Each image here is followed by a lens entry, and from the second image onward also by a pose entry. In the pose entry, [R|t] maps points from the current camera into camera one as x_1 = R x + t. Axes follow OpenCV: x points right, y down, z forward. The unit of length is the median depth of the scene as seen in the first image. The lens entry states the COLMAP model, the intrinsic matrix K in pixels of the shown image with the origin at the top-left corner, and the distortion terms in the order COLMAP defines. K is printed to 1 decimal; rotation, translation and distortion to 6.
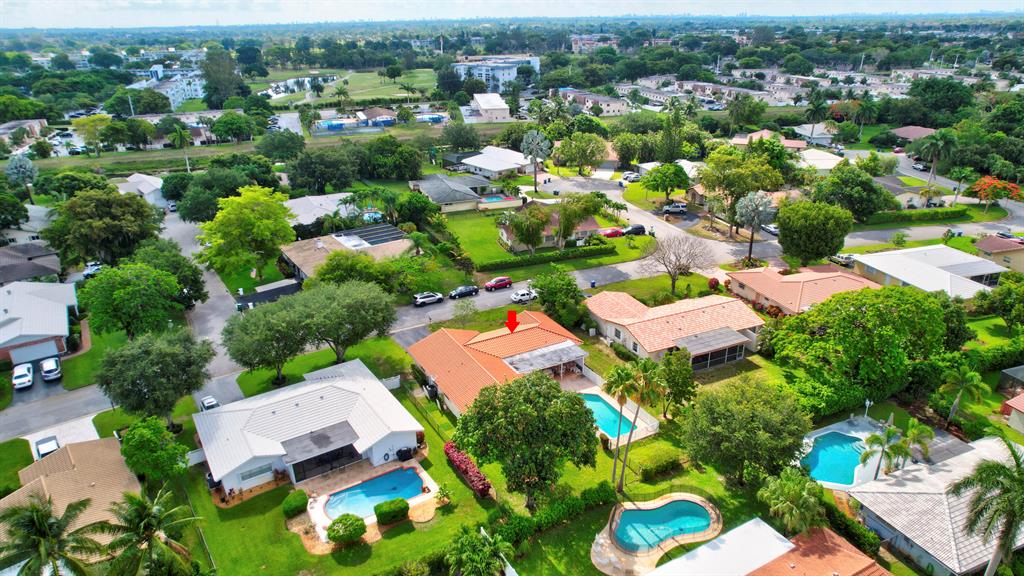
lens RADIAL K [[653.3, 0, 508.4], [0, 653.3, 292.8], [0, 0, 1]] dist [-0.074648, 0.069212]
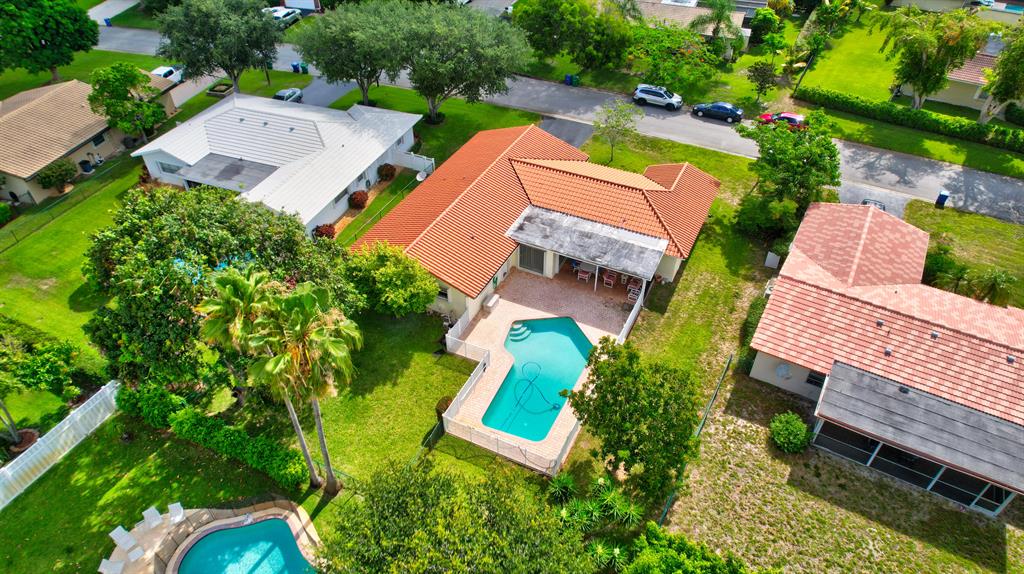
lens RADIAL K [[653.3, 0, 508.4], [0, 653.3, 291.8], [0, 0, 1]] dist [-0.074648, 0.069212]
pose [[0.580004, 0.541950, -0.608182, 0.203748], [-0.323607, 0.838439, 0.438518, -0.044987], [0.747579, -0.057530, 0.661677, 0.321041]]
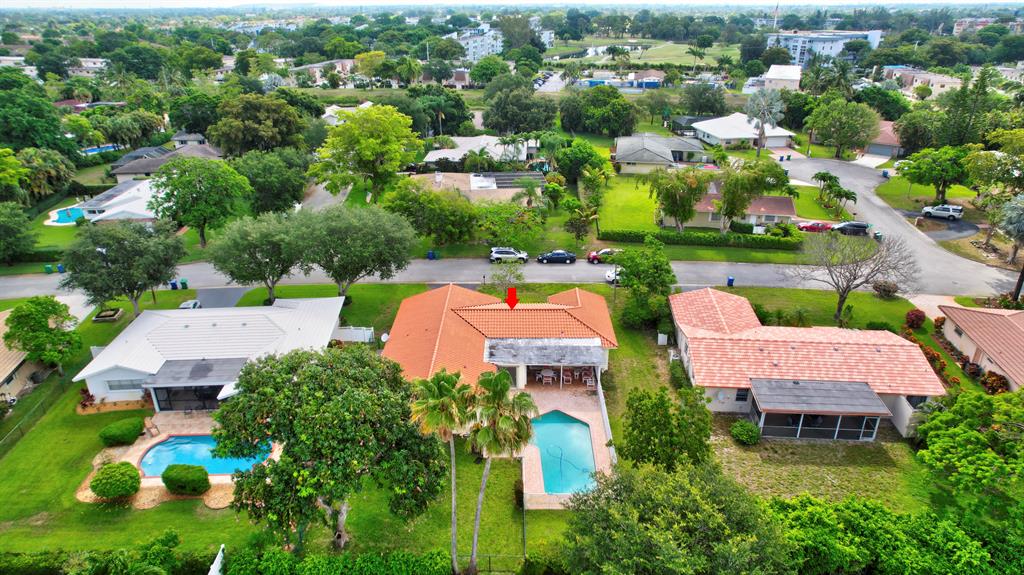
lens RADIAL K [[653.3, 0, 508.4], [0, 653.3, 292.3], [0, 0, 1]] dist [-0.074648, 0.069212]
pose [[0.873334, 0.210018, -0.439522, 0.172987], [-0.199923, 0.977326, 0.069750, -0.002138], [0.444205, 0.026956, 0.895519, 0.193982]]
